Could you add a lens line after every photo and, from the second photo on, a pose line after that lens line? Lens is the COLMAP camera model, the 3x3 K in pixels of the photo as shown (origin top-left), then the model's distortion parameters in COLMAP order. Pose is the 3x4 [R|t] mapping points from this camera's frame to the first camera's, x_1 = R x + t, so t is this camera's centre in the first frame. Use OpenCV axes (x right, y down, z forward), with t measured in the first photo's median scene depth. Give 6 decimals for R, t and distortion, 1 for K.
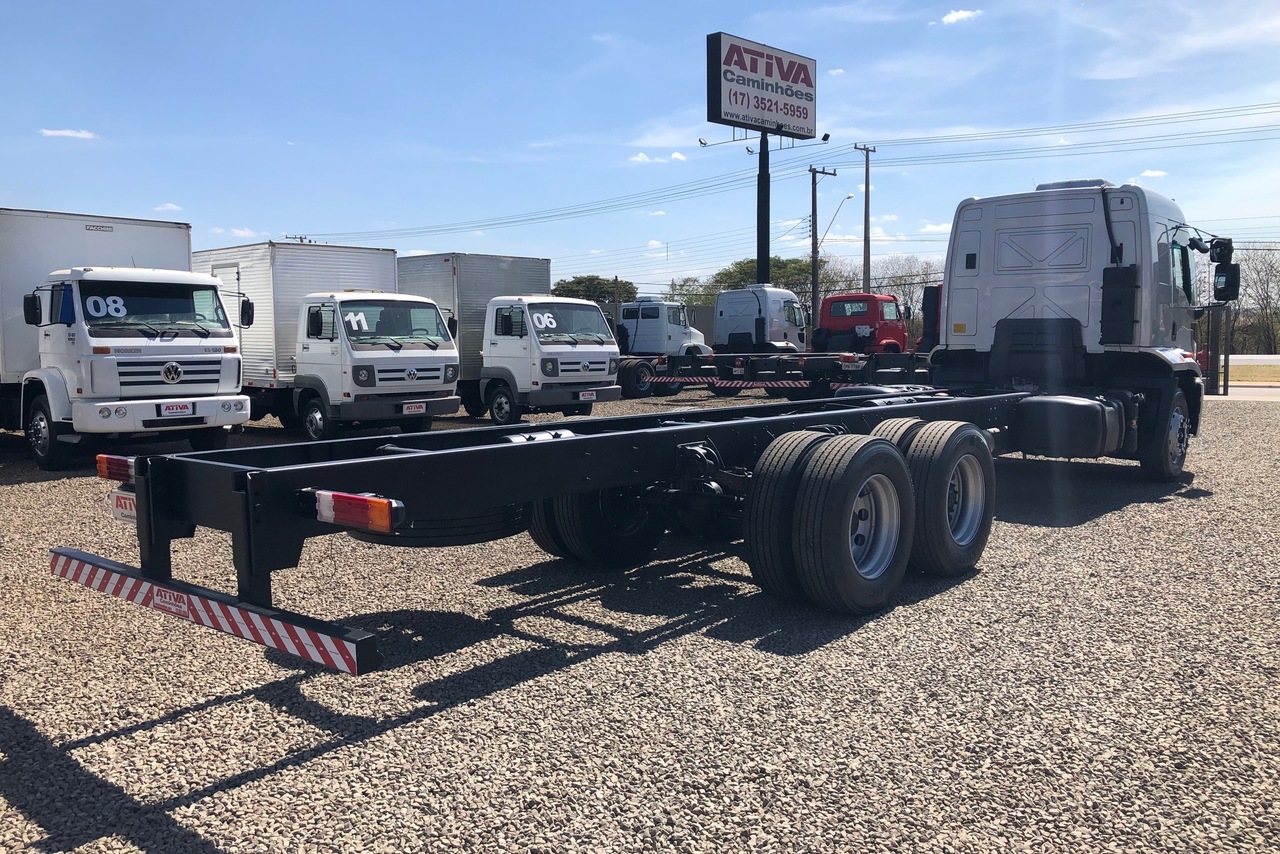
lens RADIAL K [[1031.5, 0, 640.0], [0, 1031.5, 427.0], [0, 0, 1]] dist [0.029527, -0.024052]
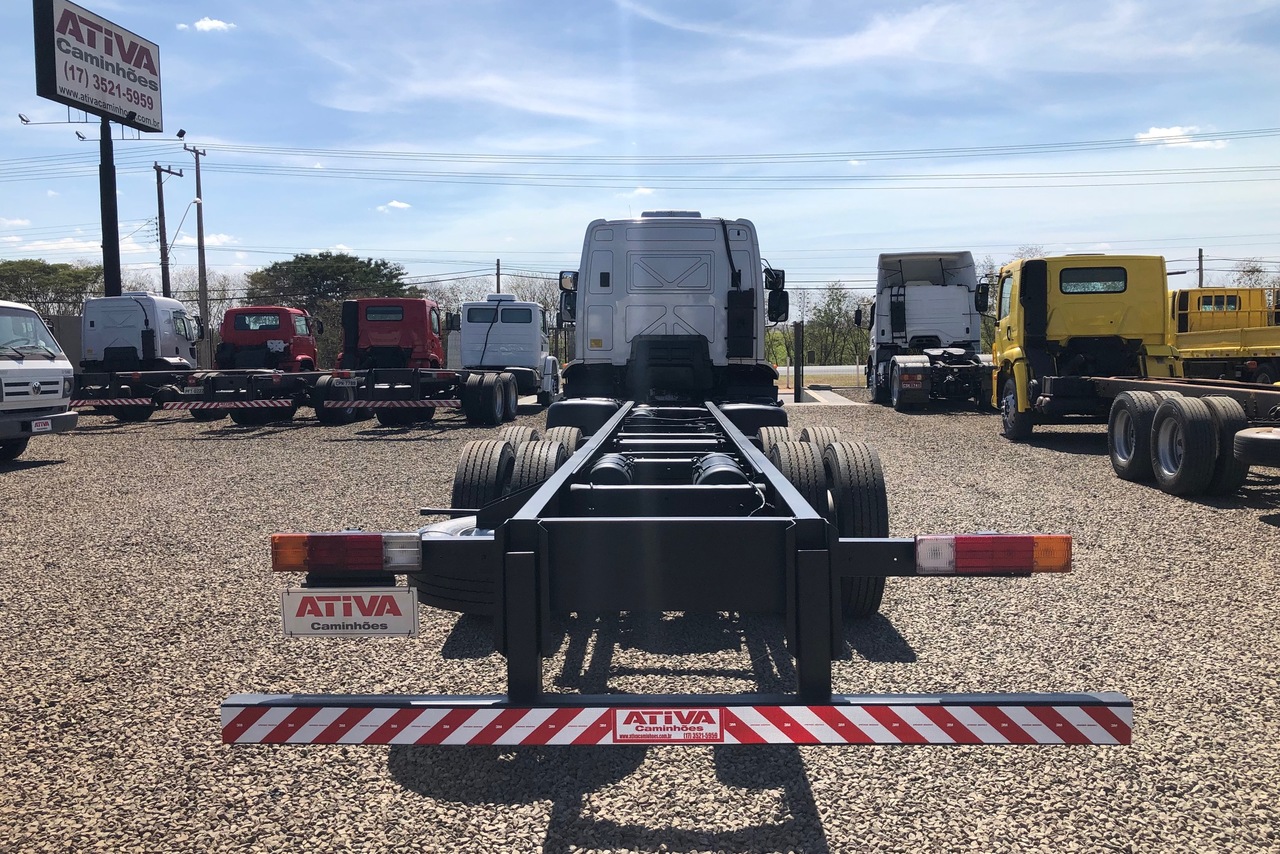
lens RADIAL K [[1031.5, 0, 640.0], [0, 1031.5, 427.0], [0, 0, 1]] dist [0.029527, -0.024052]
pose [[0.784277, -0.043182, 0.618906, -0.106116], [0.053141, 0.998584, 0.002332, -0.003830], [-0.618131, 0.031061, 0.785461, 0.056195]]
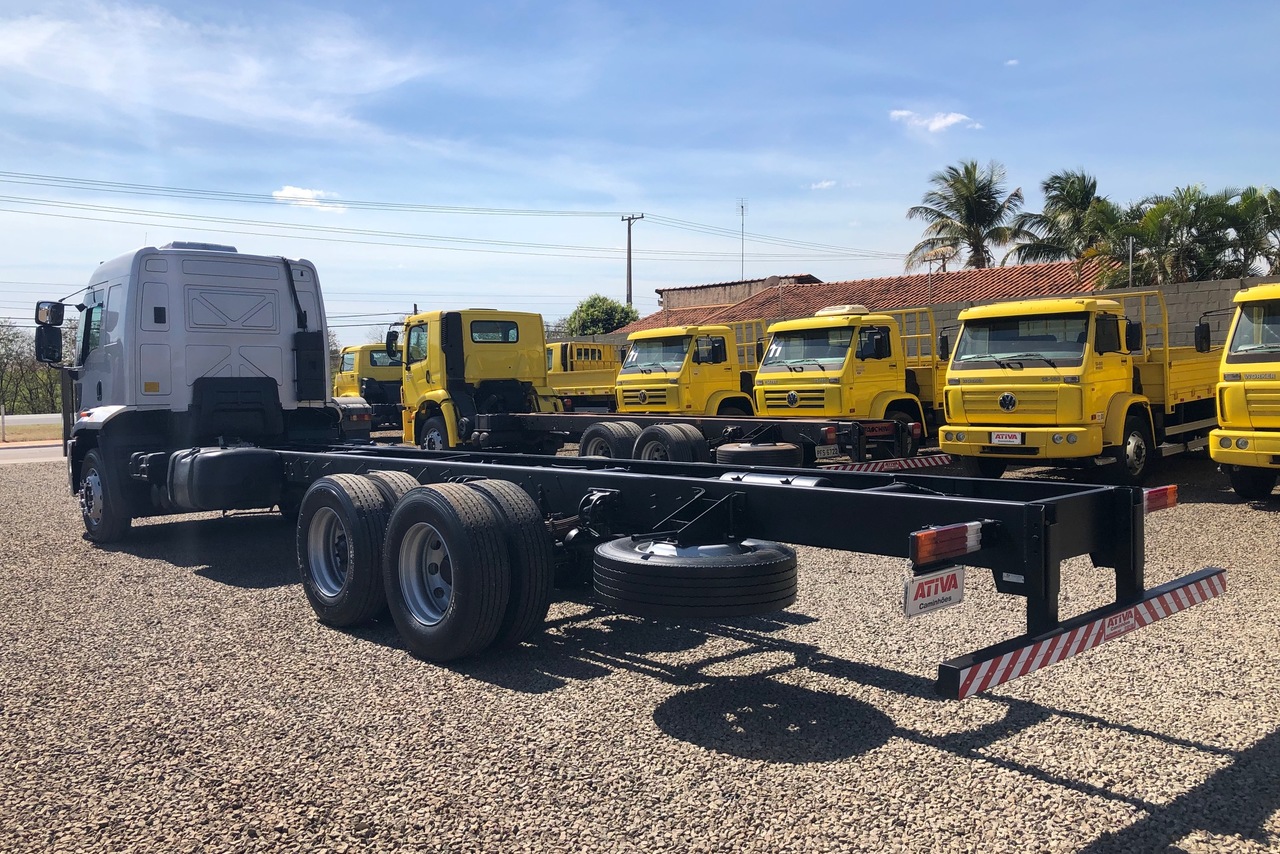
lens RADIAL K [[1031.5, 0, 640.0], [0, 1031.5, 427.0], [0, 0, 1]] dist [0.029527, -0.024052]
pose [[0.137314, -0.035102, 0.989905, -0.188155], [0.101260, 0.994634, 0.021223, -0.012583], [-0.985338, 0.097323, 0.140132, 0.158213]]
